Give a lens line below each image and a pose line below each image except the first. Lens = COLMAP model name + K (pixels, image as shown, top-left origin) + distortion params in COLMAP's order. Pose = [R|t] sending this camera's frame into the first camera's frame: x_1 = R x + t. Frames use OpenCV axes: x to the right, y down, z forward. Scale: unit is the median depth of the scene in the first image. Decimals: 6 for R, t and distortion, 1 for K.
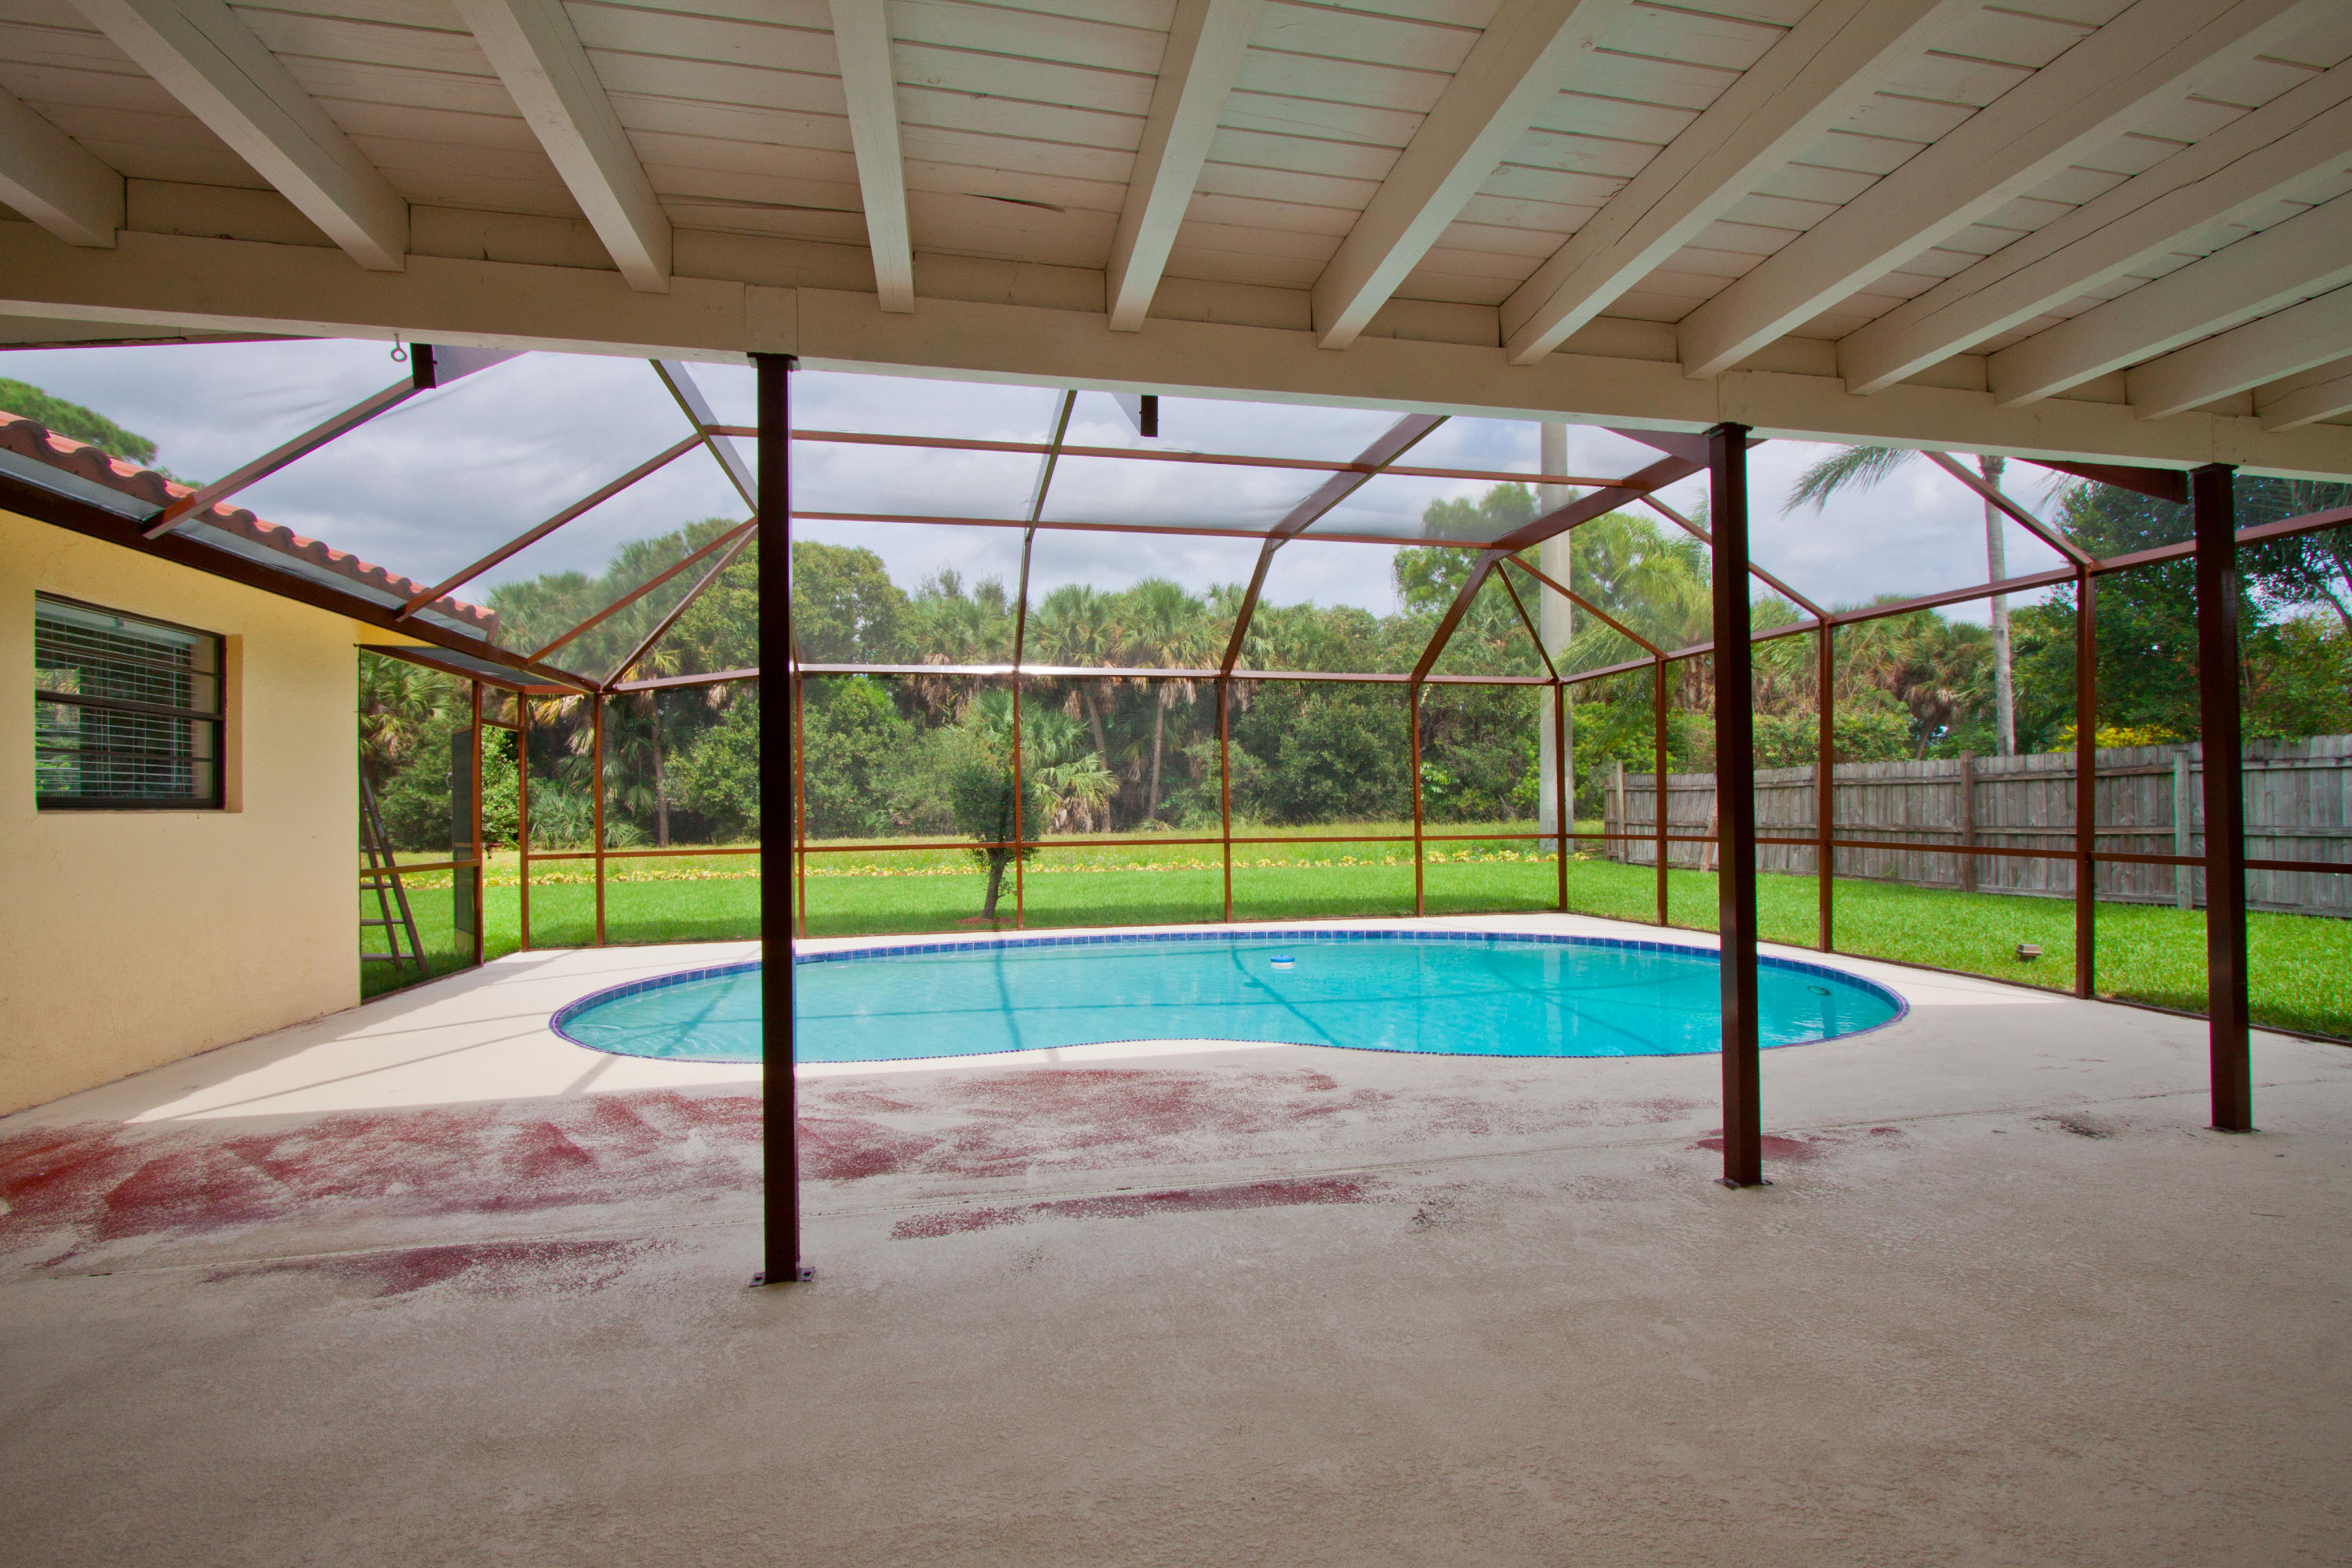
lens RADIAL K [[1081.1, 0, 1188.8], [0, 1081.1, 790.5], [0, 0, 1]] dist [-0.009087, -0.000973]
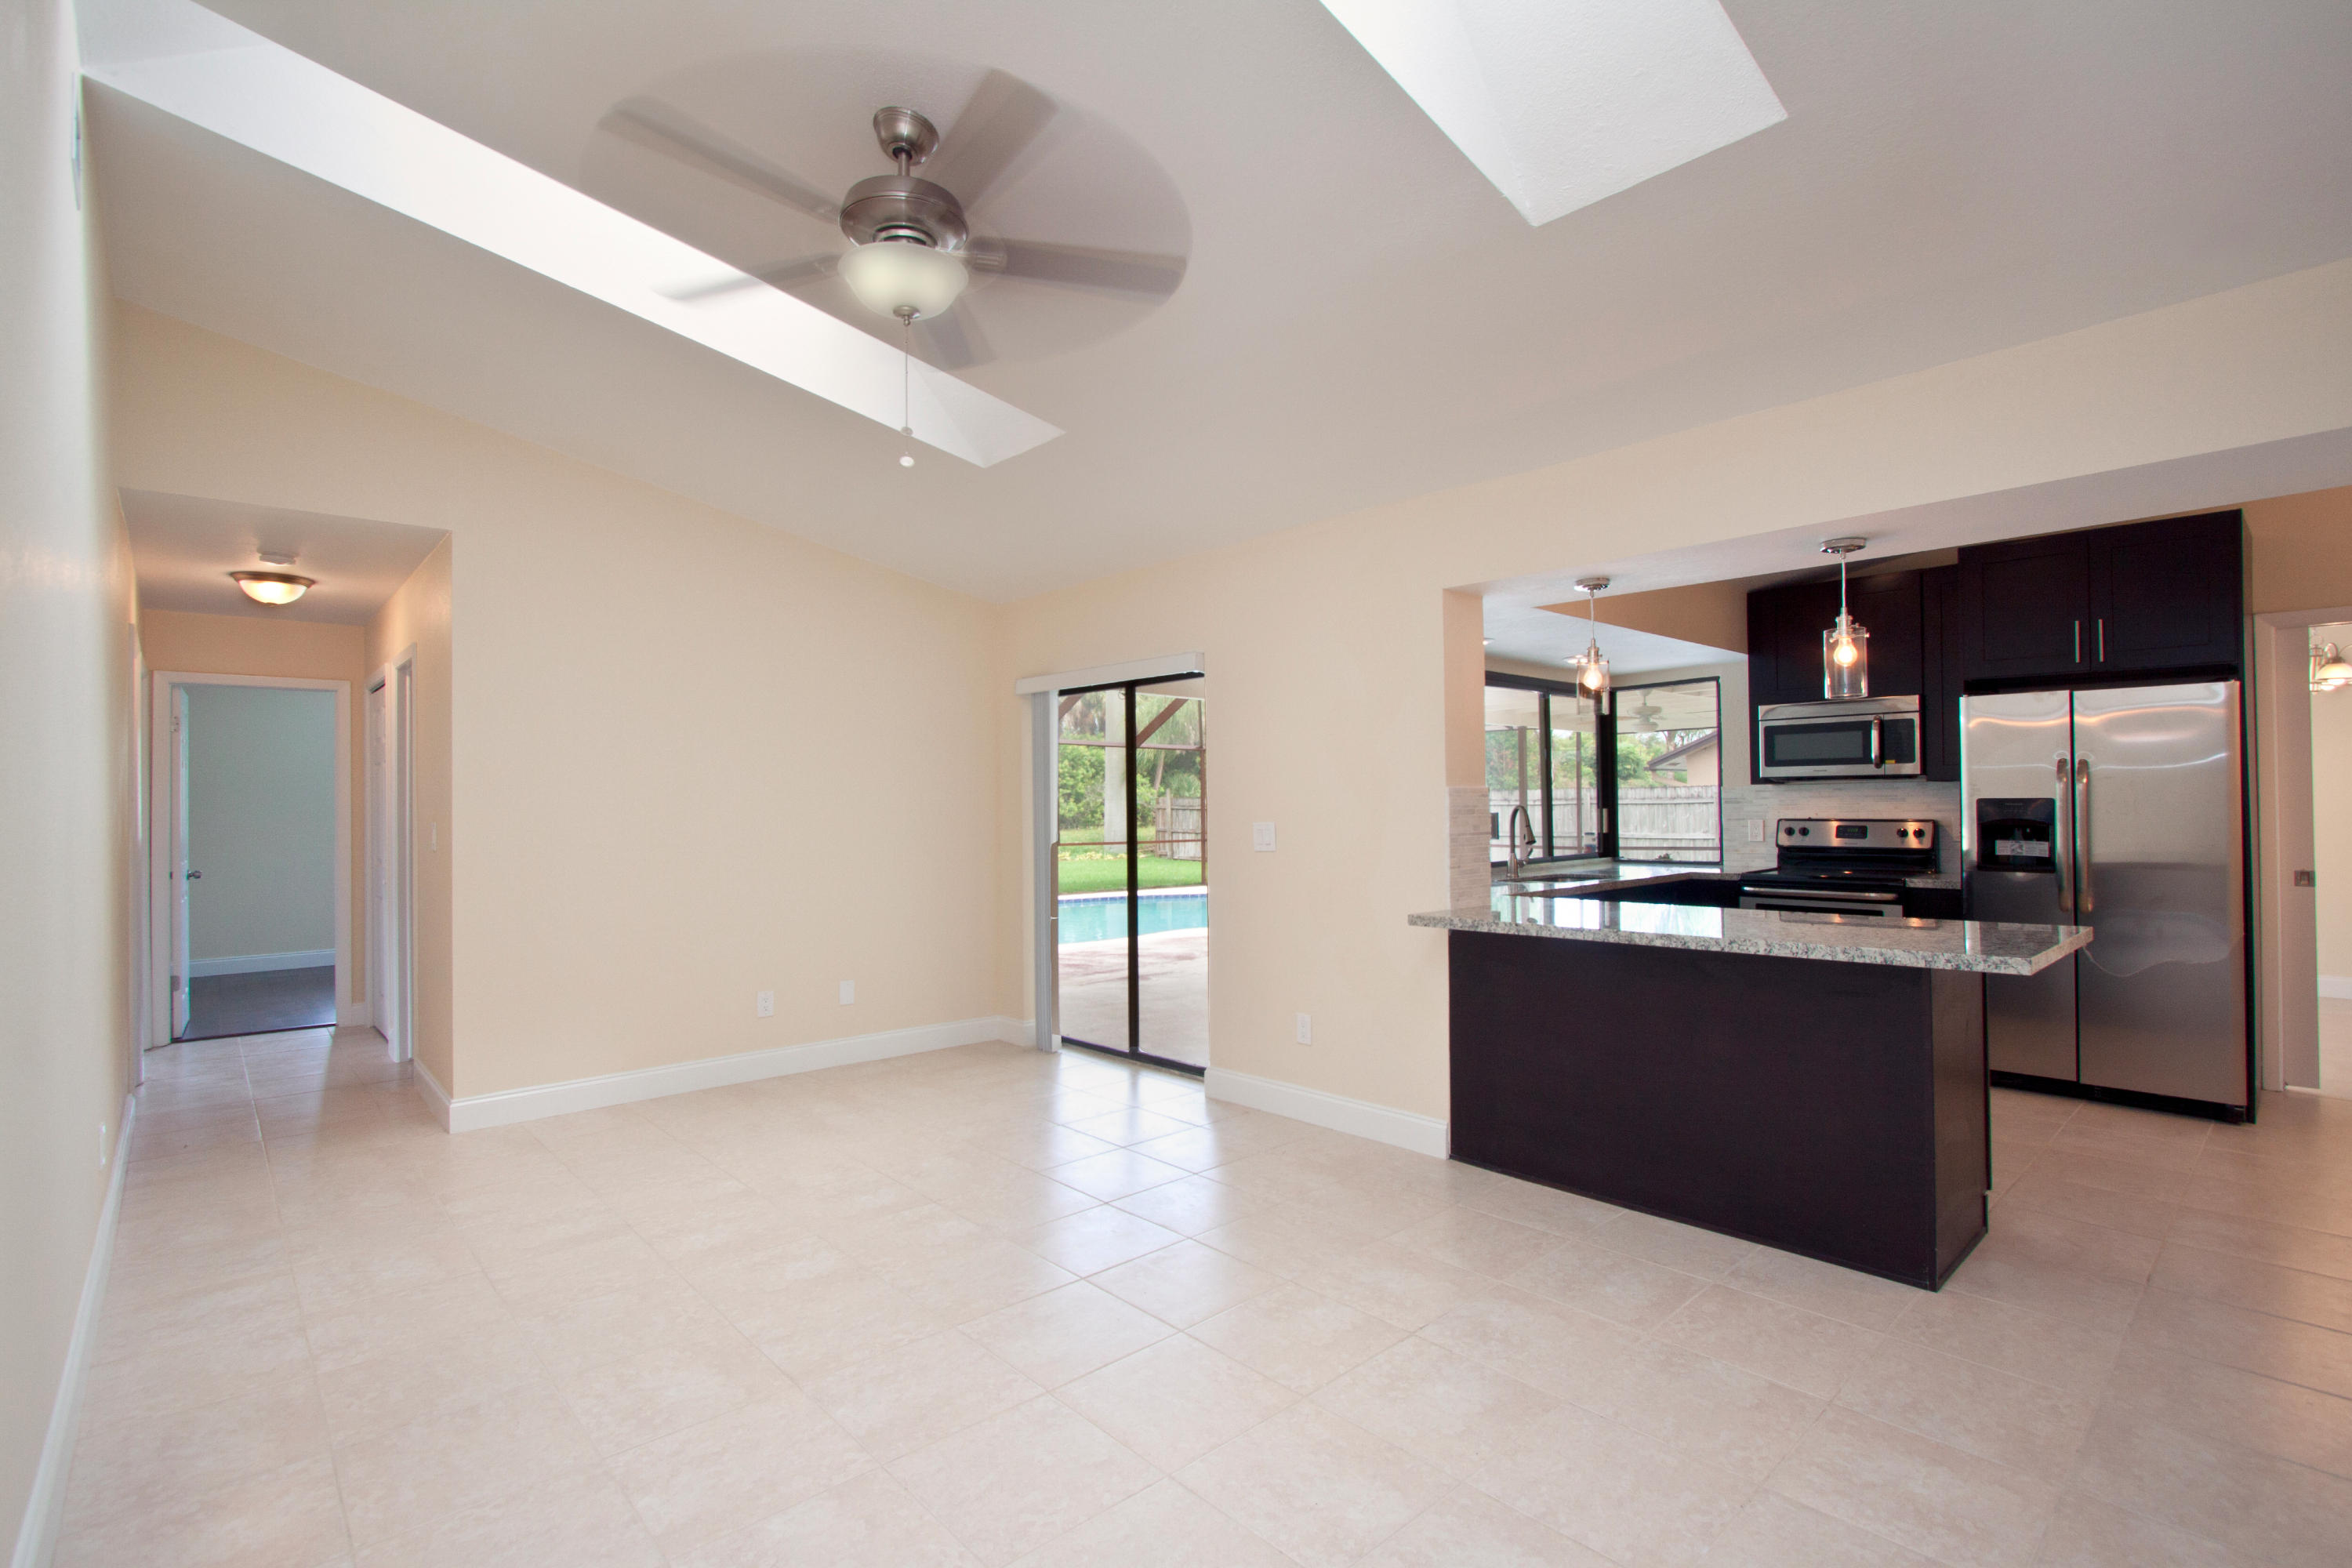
lens RADIAL K [[1081.1, 0, 1184.7], [0, 1081.1, 794.7], [0, 0, 1]] dist [-0.009087, -0.000973]
pose [[0.861073, 0.008417, 0.508412, -0.184358], [-0.006943, 0.999964, -0.004796, -0.007278], [-0.508434, 0.000600, 0.861101, -0.152229]]
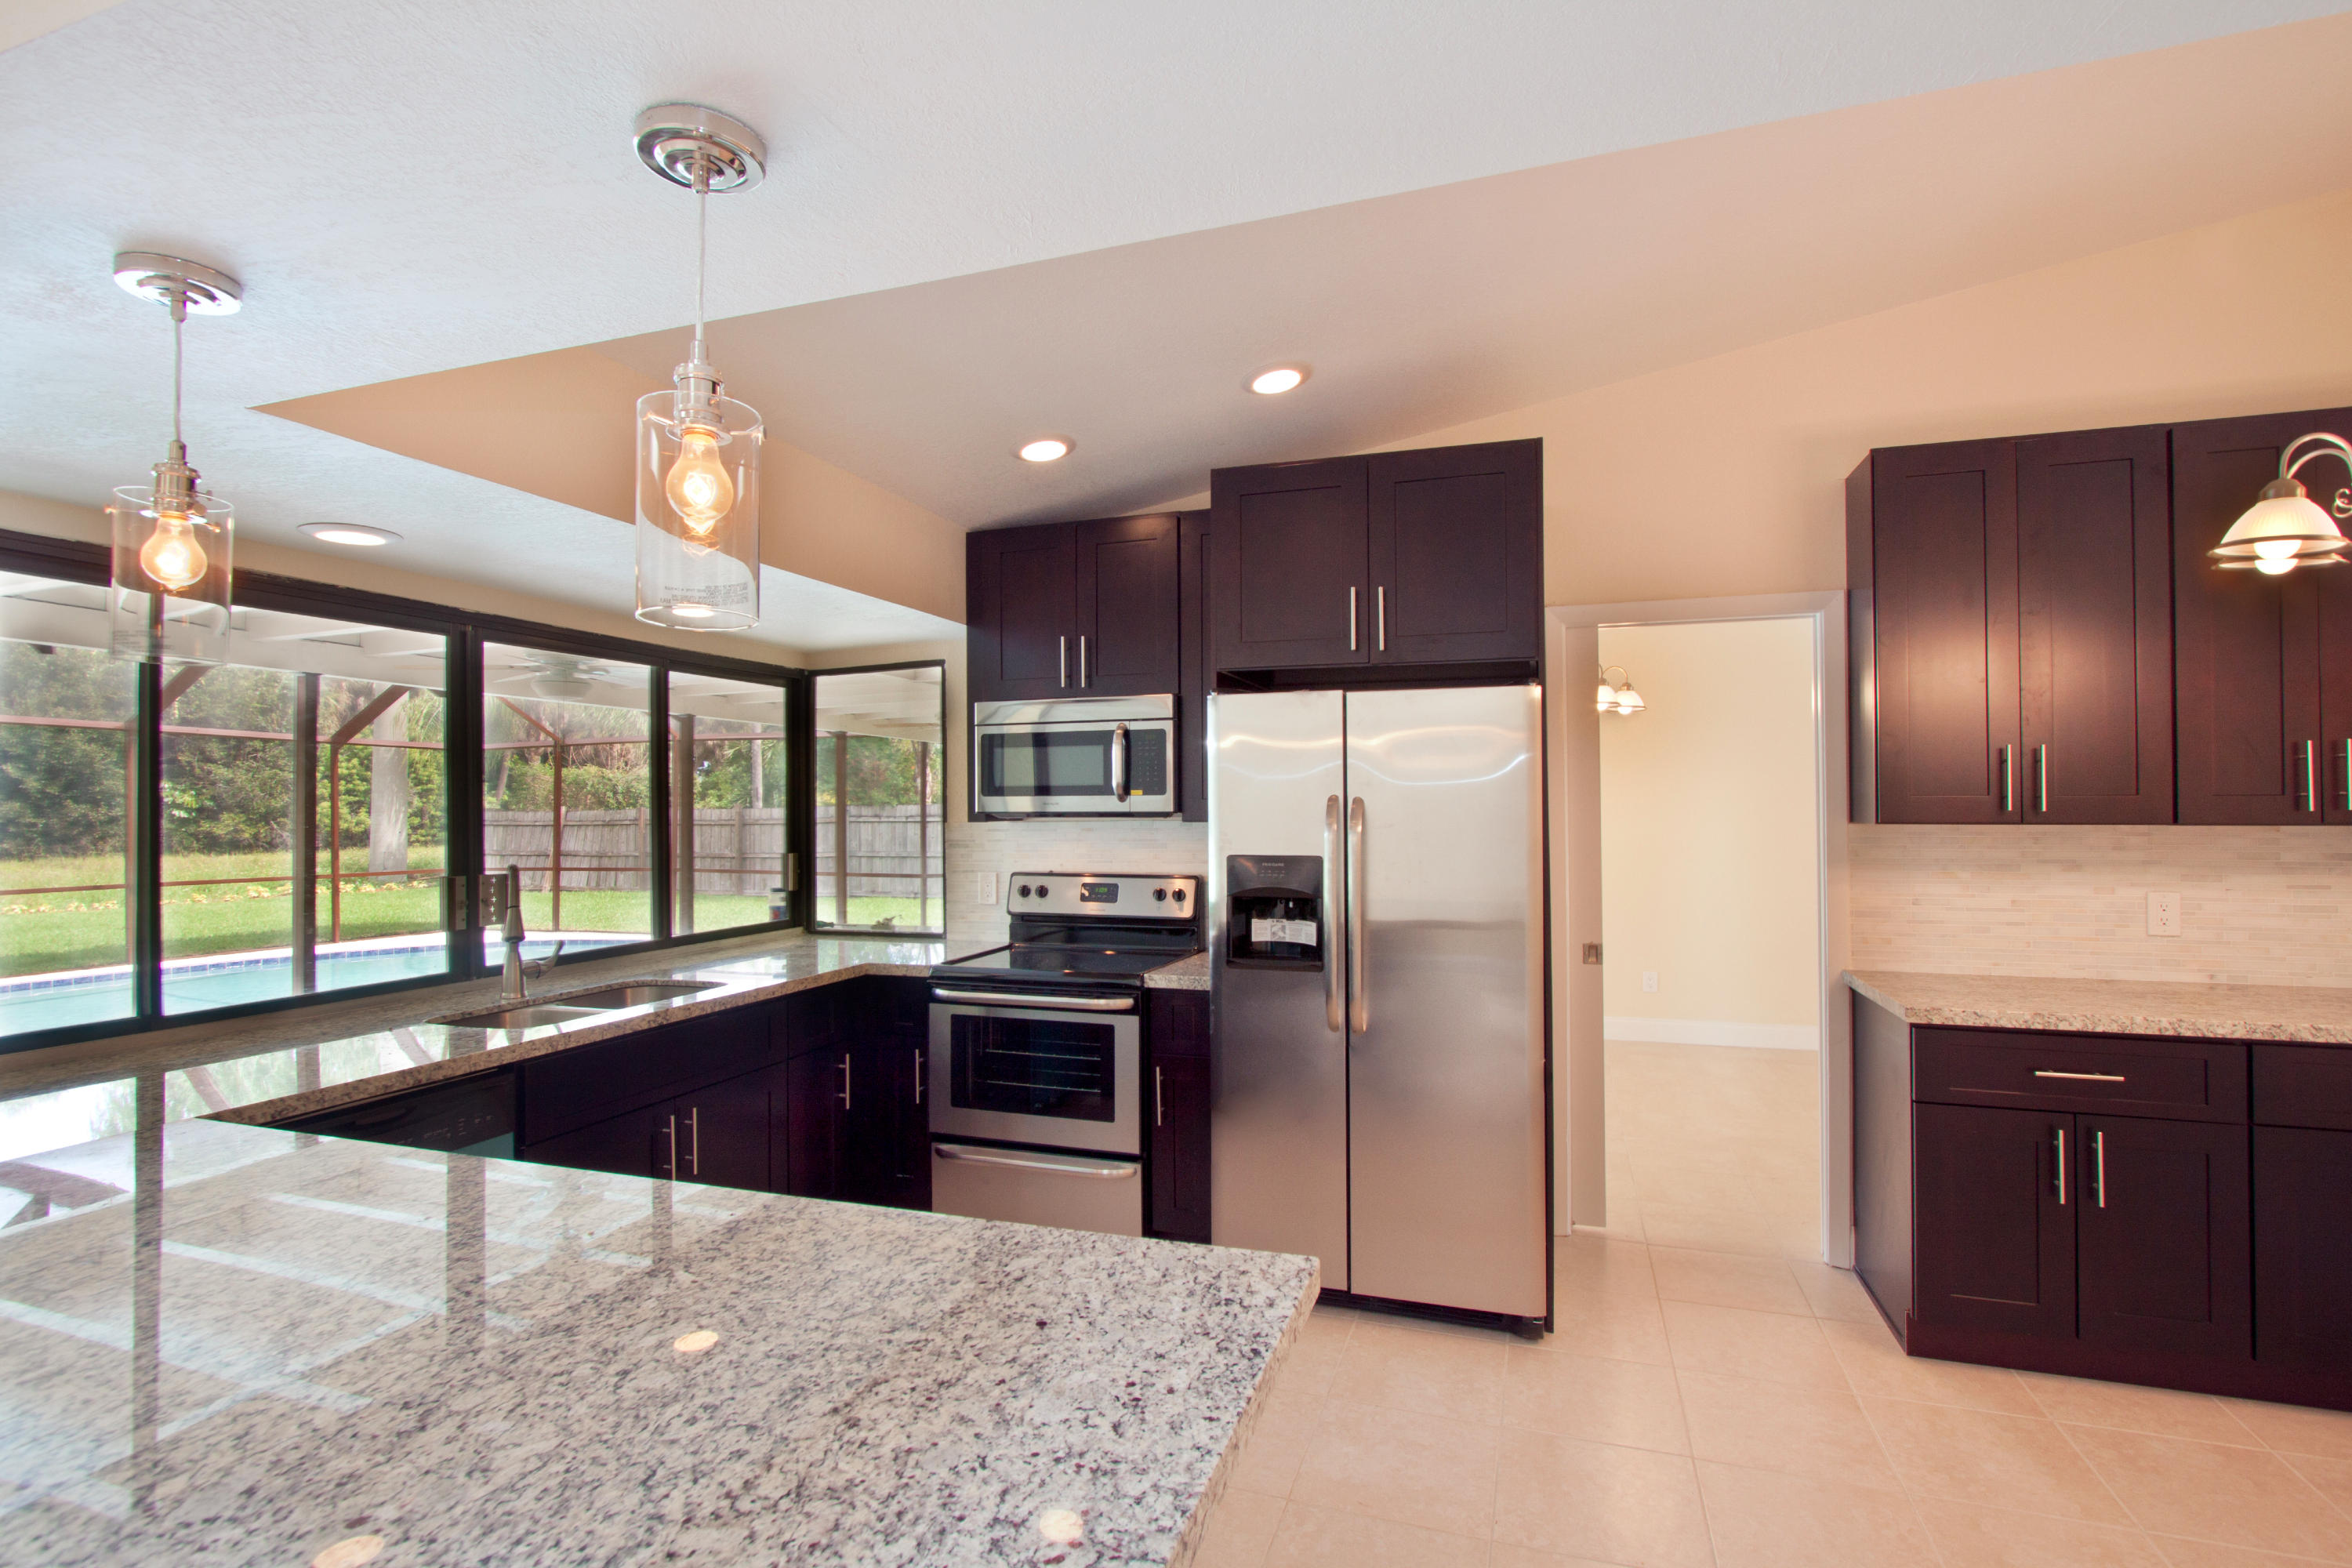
lens RADIAL K [[1081.1, 0, 1188.8], [0, 1081.1, 792.1], [0, 0, 1]] dist [-0.009087, -0.000973]
pose [[0.507331, 0.023411, 0.861433, -0.105758], [-0.011874, 0.999726, -0.020177, -0.011433], [-0.861669, 0.000008, 0.507470, -0.127734]]
